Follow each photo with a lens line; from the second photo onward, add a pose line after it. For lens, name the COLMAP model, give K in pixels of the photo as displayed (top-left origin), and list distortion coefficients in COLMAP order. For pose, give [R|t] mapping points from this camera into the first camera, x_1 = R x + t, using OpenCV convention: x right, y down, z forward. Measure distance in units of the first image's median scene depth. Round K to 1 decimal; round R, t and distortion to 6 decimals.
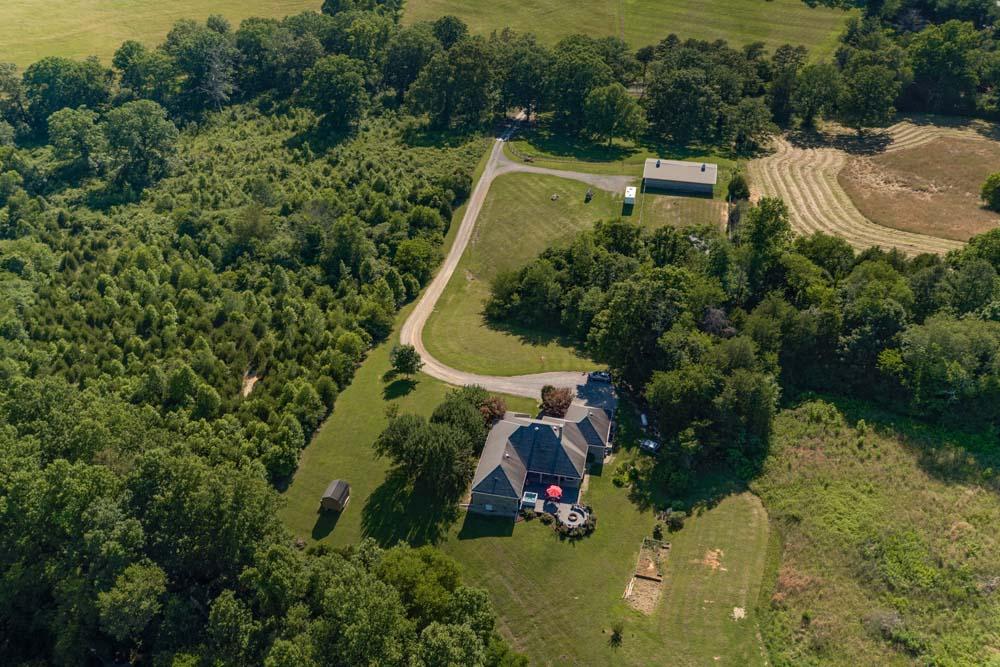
lens RADIAL K [[888.8, 0, 505.4], [0, 888.8, 337.7], [0, 0, 1]] dist [0.042521, -0.001888]
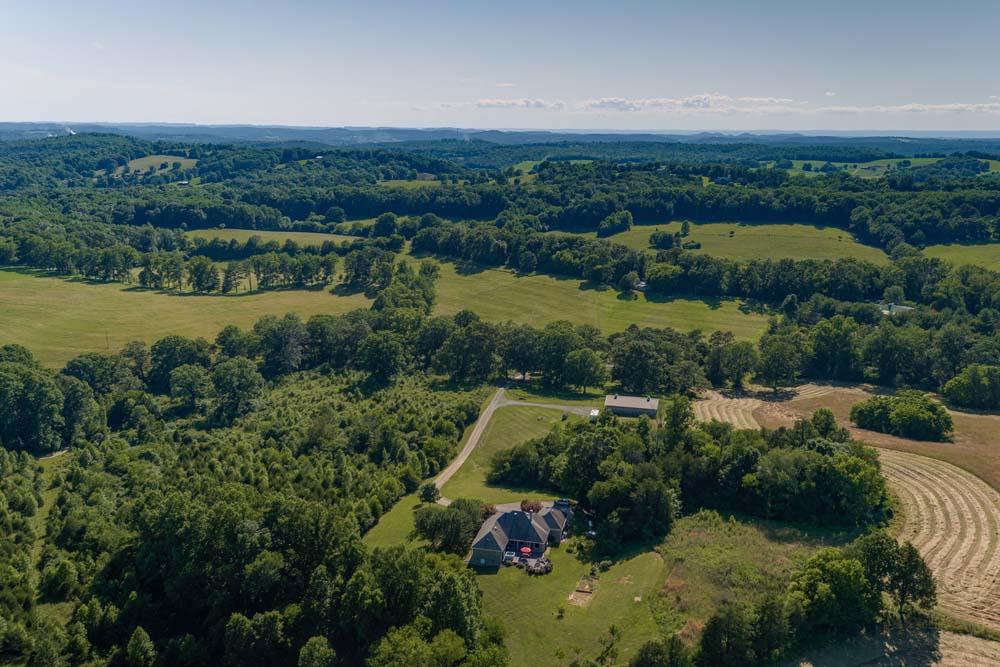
lens RADIAL K [[888.8, 0, 505.6], [0, 888.8, 338.7], [0, 0, 1]] dist [0.042521, -0.001888]
pose [[0.999838, 0.006883, -0.016603, 0.033964], [-0.012419, 0.932319, -0.361423, 0.303804], [0.012992, 0.361571, 0.932254, -0.431061]]
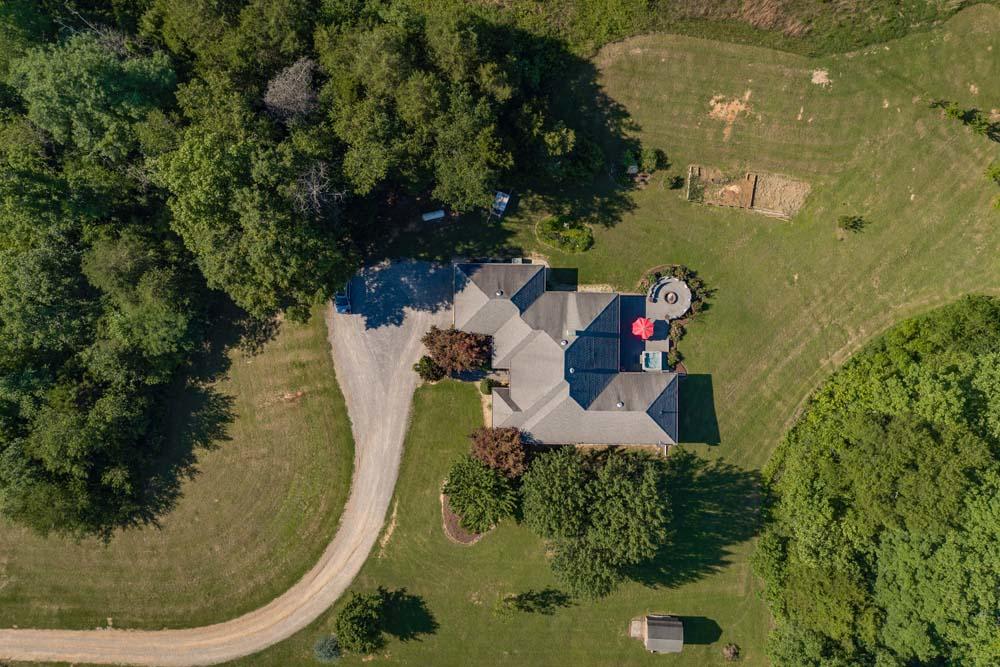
lens RADIAL K [[888.8, 0, 516.3], [0, 888.8, 304.7], [0, 0, 1]] dist [0.042521, -0.001888]
pose [[-0.186403, -0.982448, 0.007093, 0.068486], [0.554563, -0.099254, 0.826201, -0.368124], [-0.810995, 0.157940, 0.563331, 0.534935]]
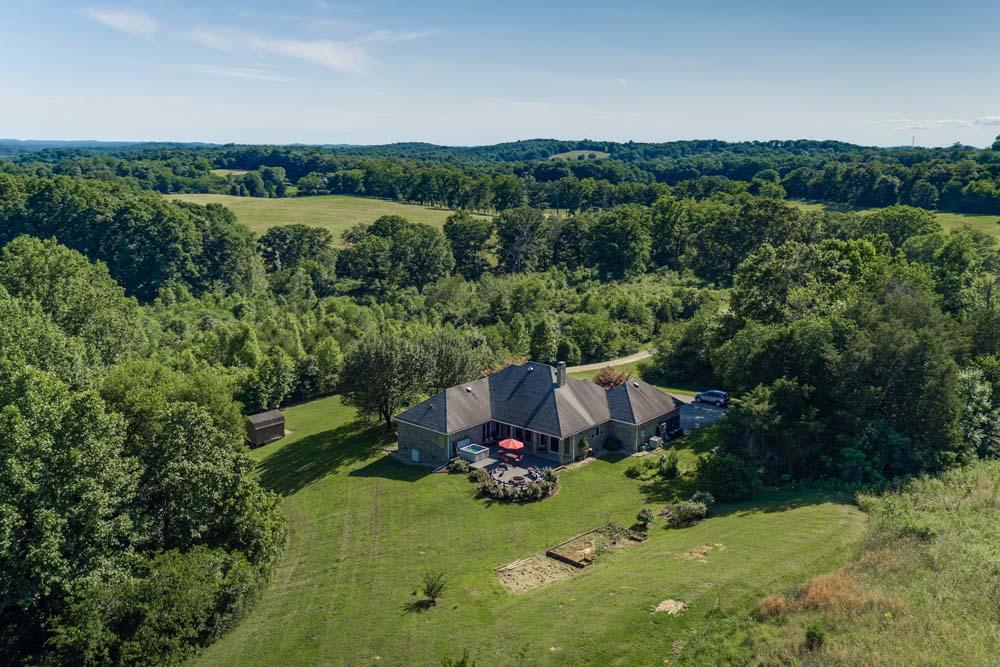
lens RADIAL K [[888.8, 0, 501.1], [0, 888.8, 294.8], [0, 0, 1]] dist [0.042521, -0.001888]
pose [[0.874625, 0.077255, -0.478606, 0.259834], [-0.274884, 0.892216, -0.358315, 0.236108], [0.399338, 0.444952, 0.801590, 0.368118]]
